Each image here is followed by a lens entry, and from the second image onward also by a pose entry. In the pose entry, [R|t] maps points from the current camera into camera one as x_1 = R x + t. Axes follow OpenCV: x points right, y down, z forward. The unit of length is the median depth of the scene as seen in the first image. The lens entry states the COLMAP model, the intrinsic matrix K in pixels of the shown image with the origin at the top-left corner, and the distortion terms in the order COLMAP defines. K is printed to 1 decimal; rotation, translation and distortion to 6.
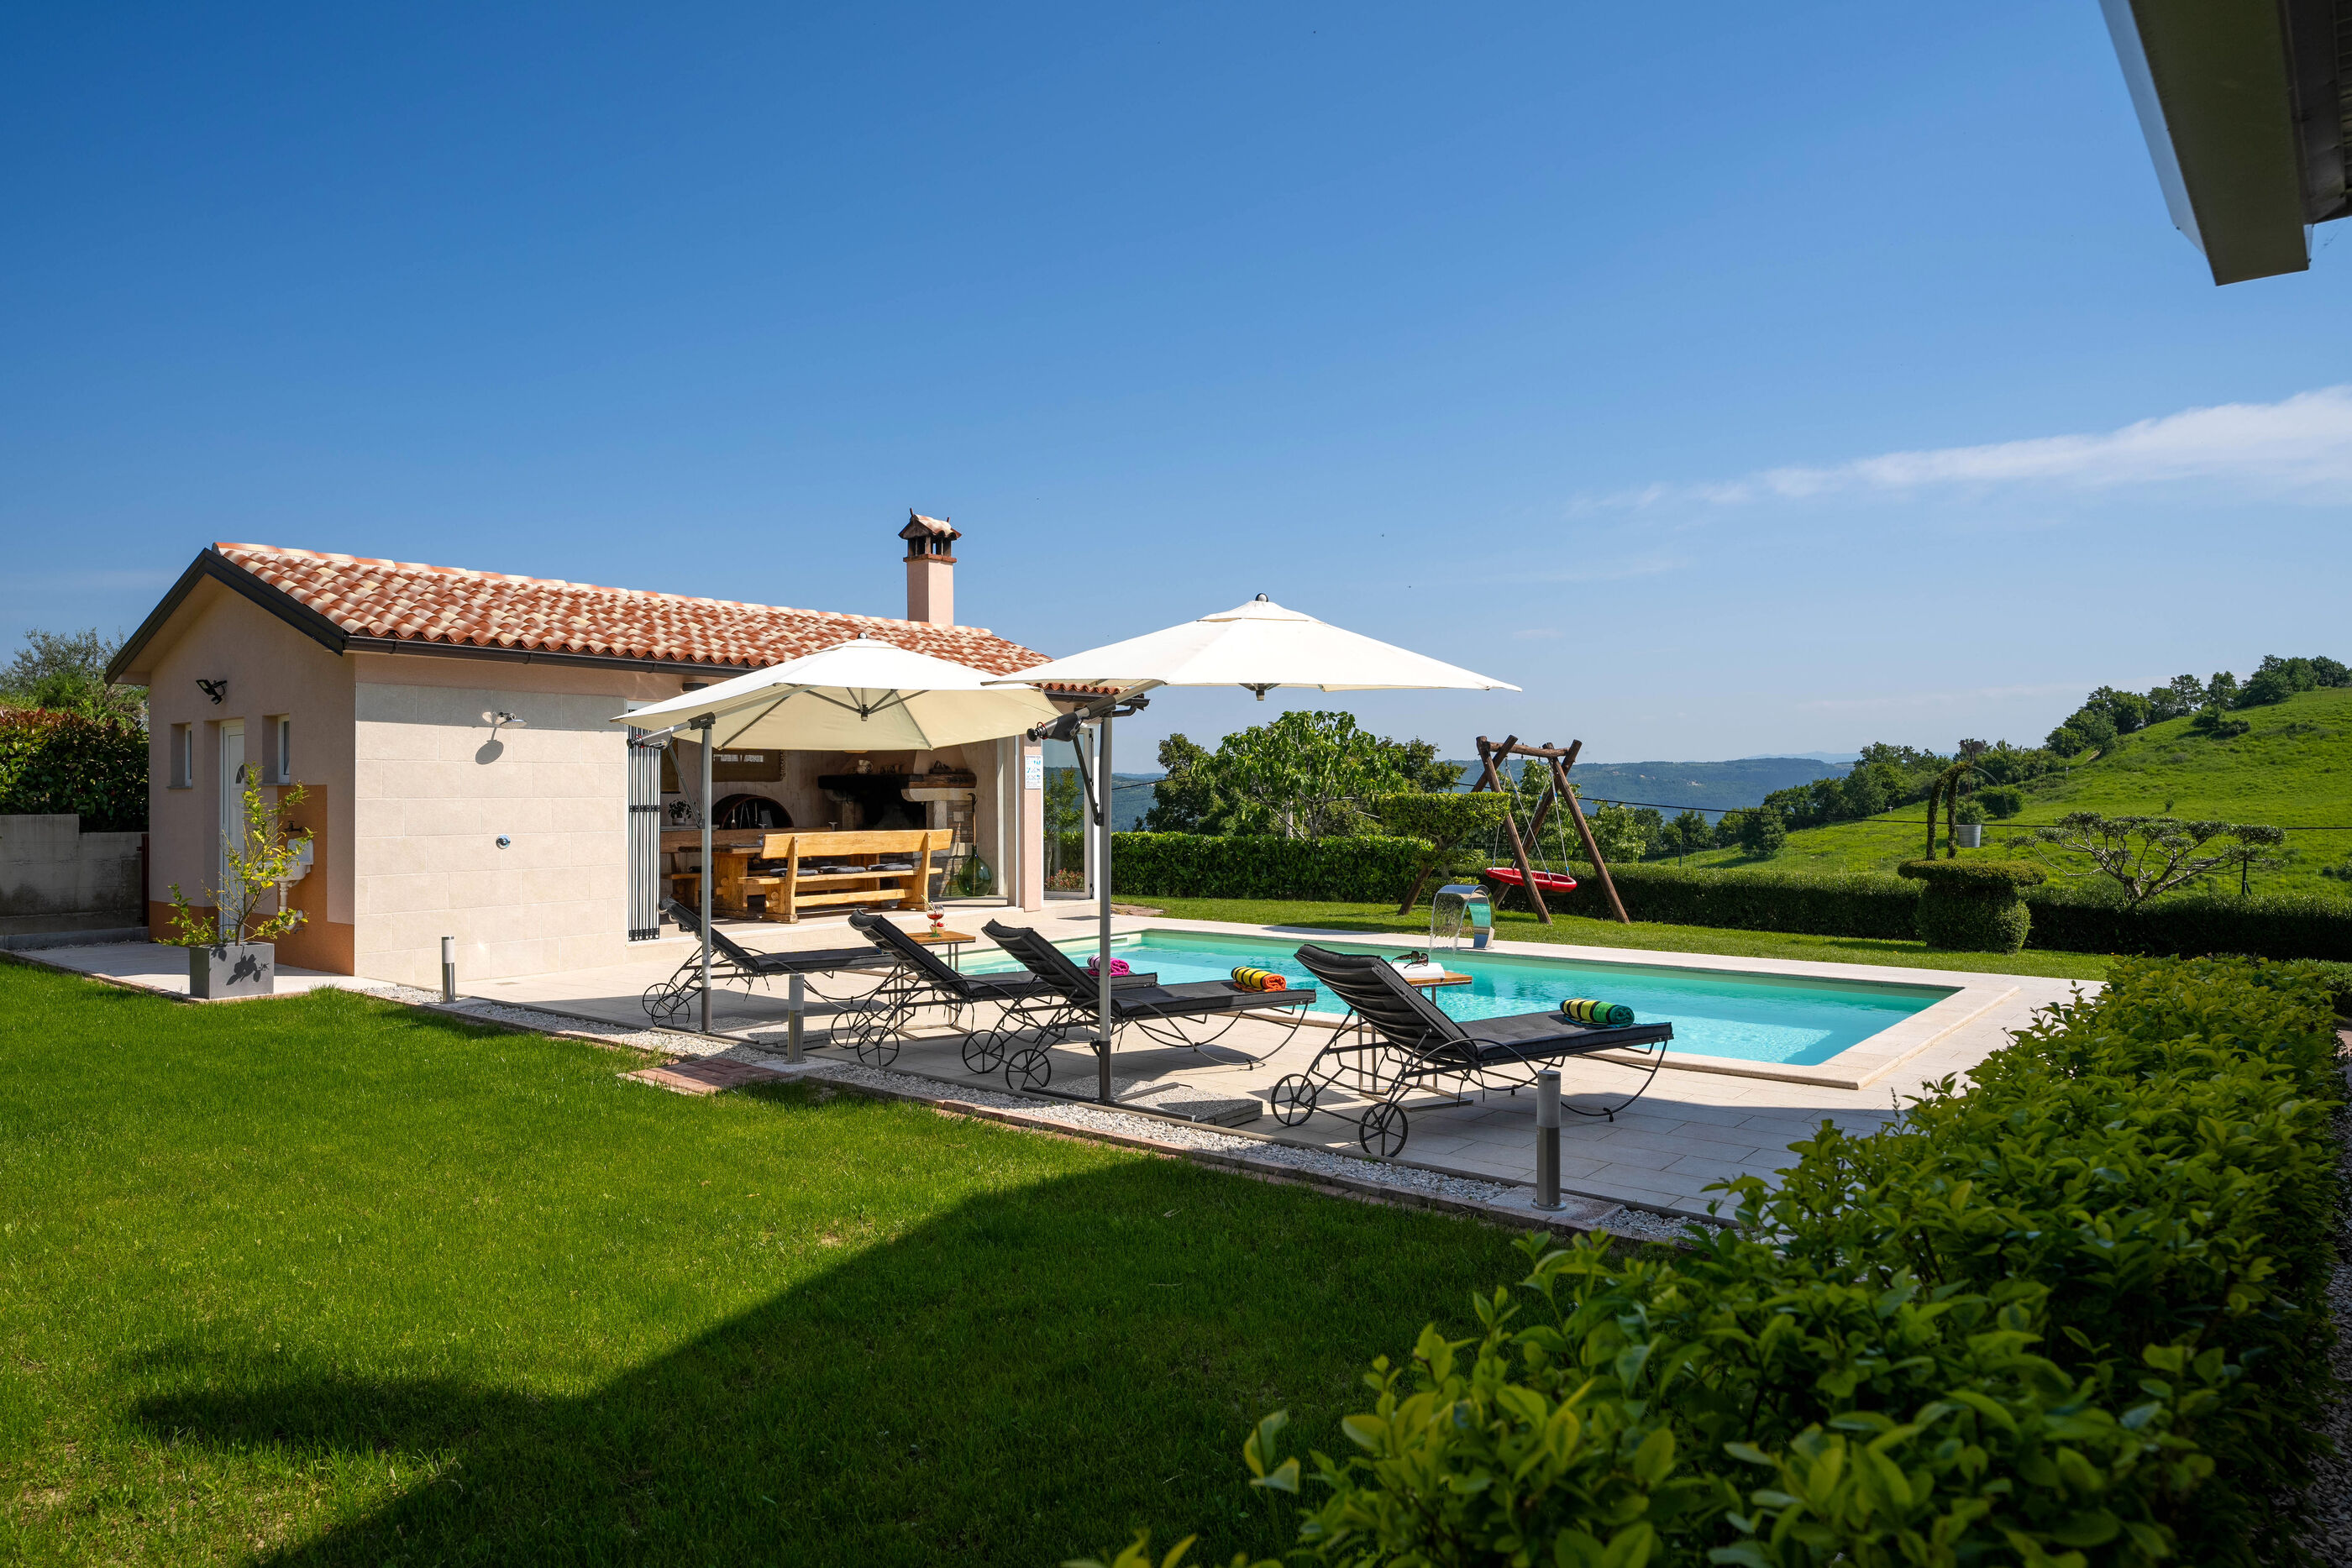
lens RADIAL K [[1438.2, 0, 1176.0], [0, 1438.2, 784.0], [0, 0, 1]] dist [0.009829, 0.001872]
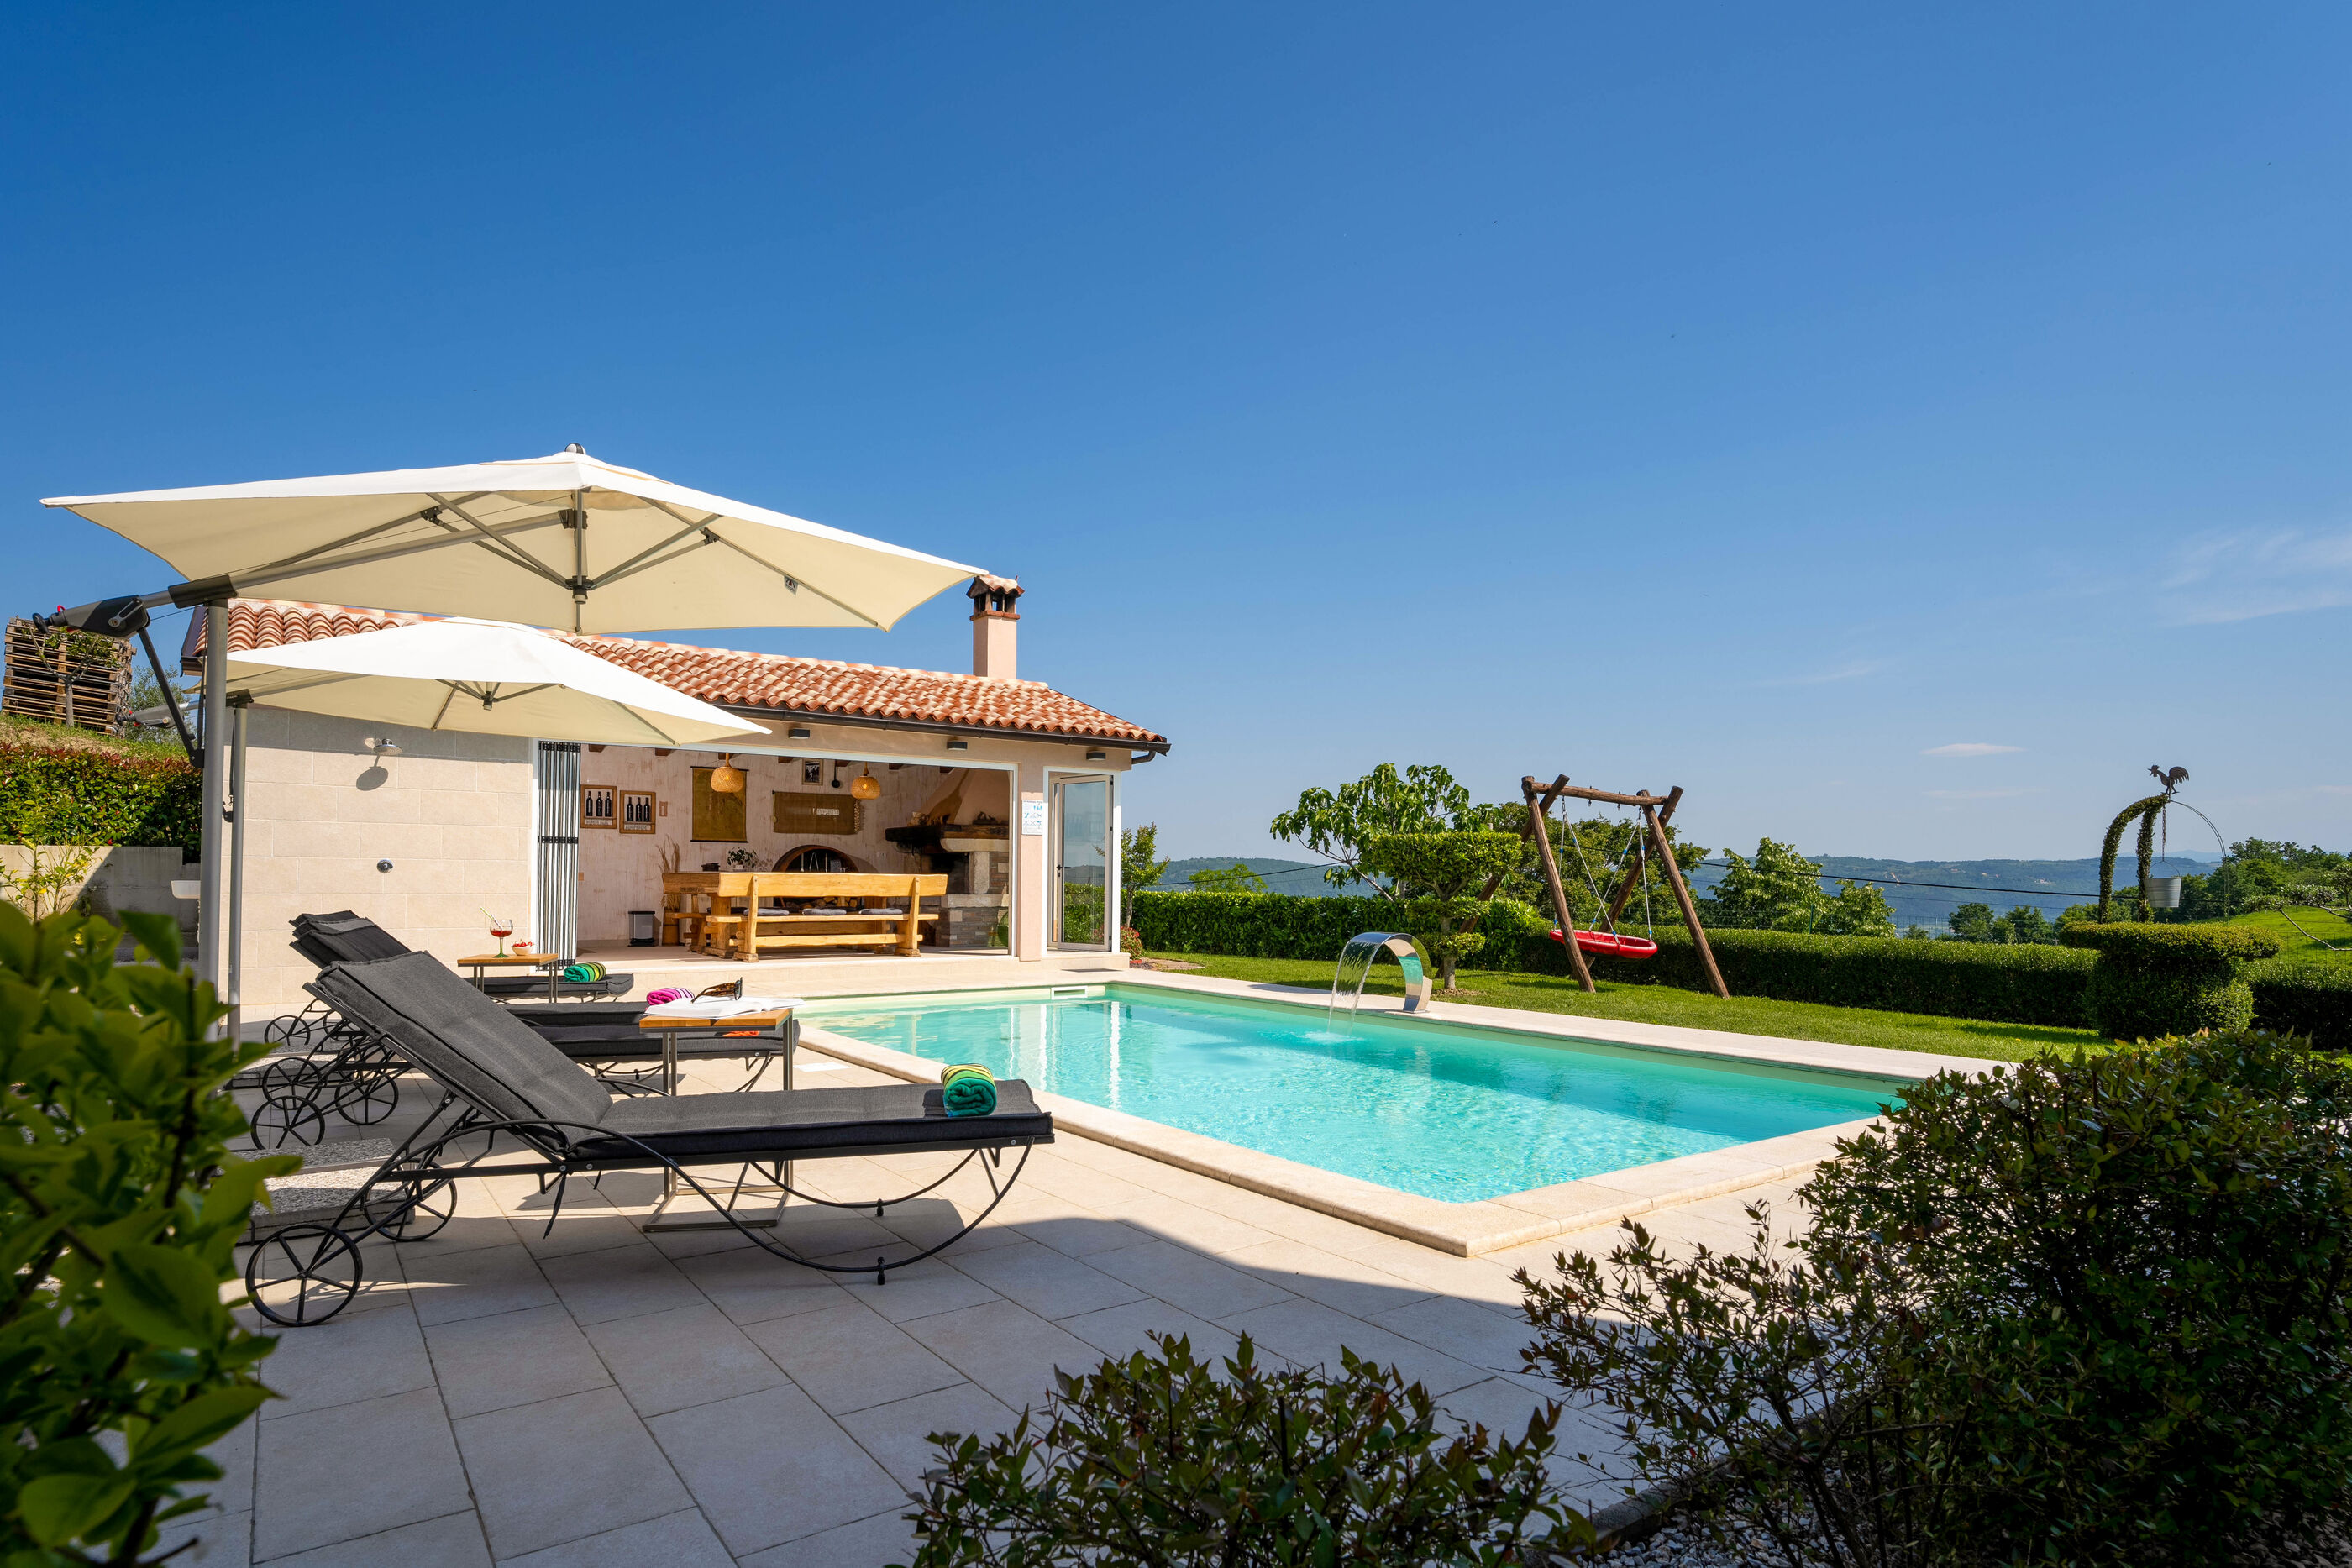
lens RADIAL K [[1241.7, 0, 1154.0], [0, 1241.7, 865.0], [0, 0, 1]] dist [0.000208, -0.002114]
pose [[0.962430, 0.005848, -0.271468, 0.185862], [-0.008187, 0.999938, -0.007485, 0.026349], [0.271408, 0.009426, 0.962418, 0.197311]]
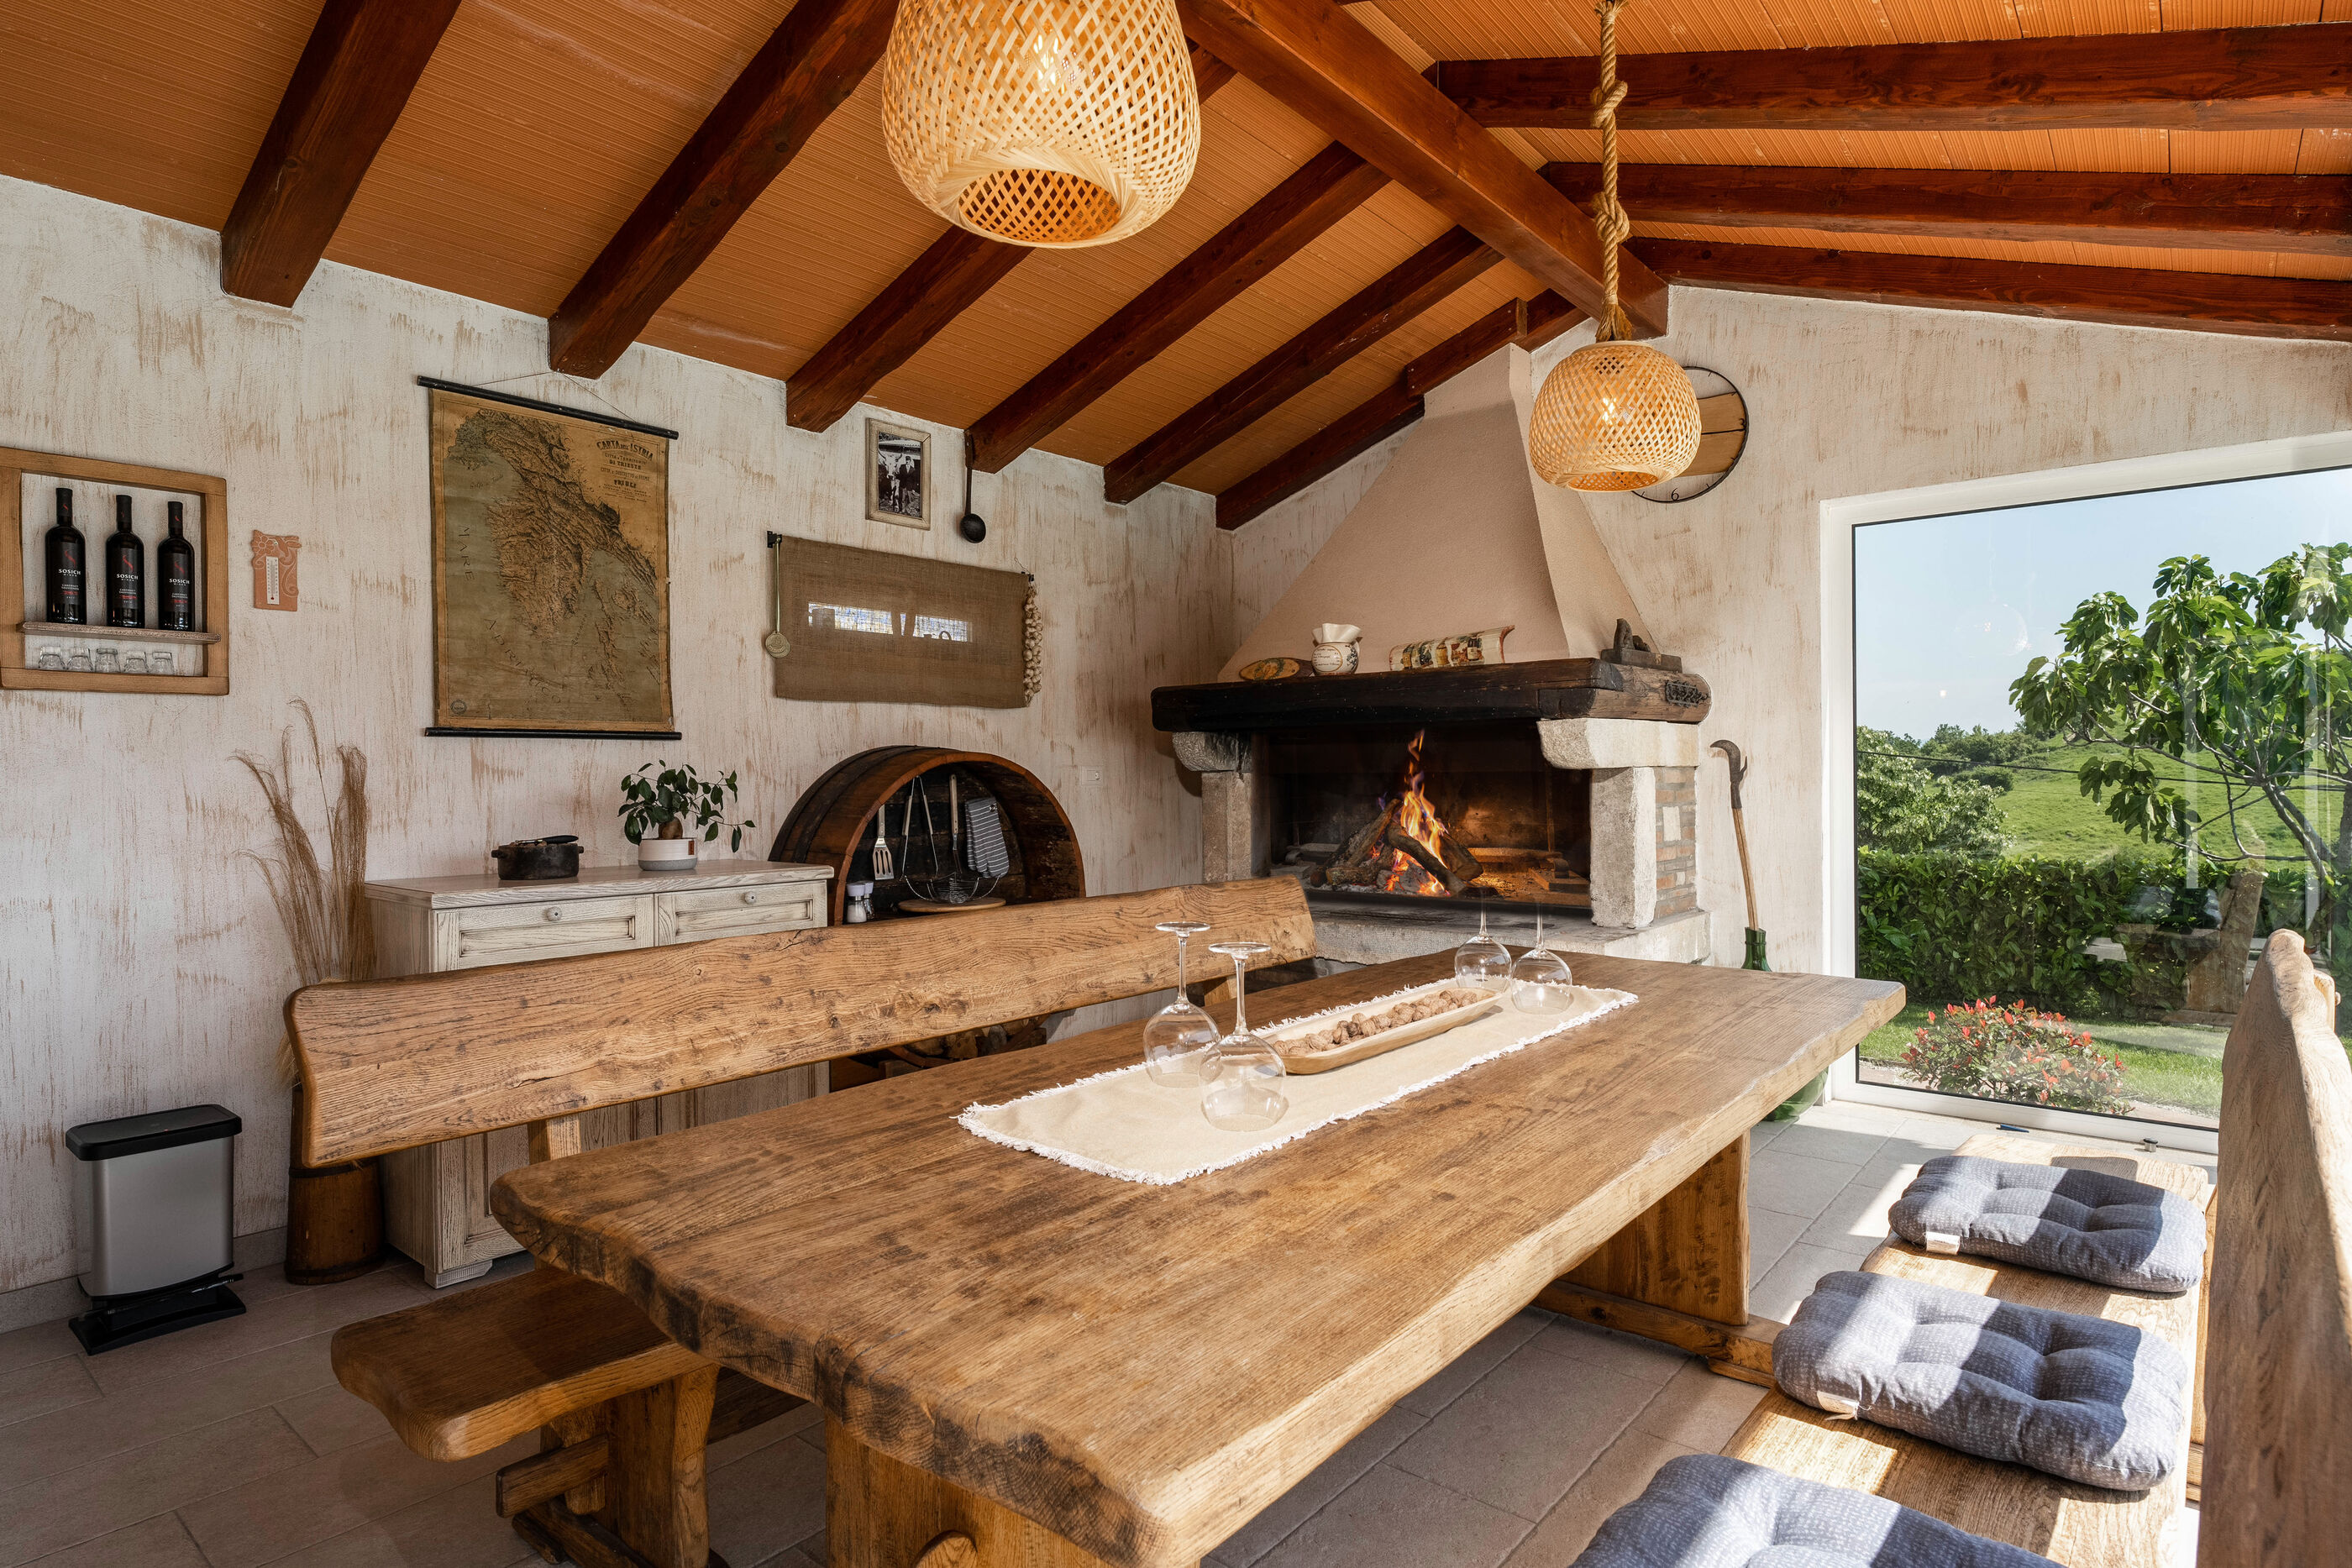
lens RADIAL K [[1241.8, 0, 1176.0], [0, 1241.8, 784.0], [0, 0, 1]] dist [-0.002599, 0.000051]
pose [[0.999849, -0.002552, -0.017192, -0.246653], [0.002772, 0.999914, 0.012817, 0.011502], [0.017158, -0.012862, 0.999770, 0.762432]]
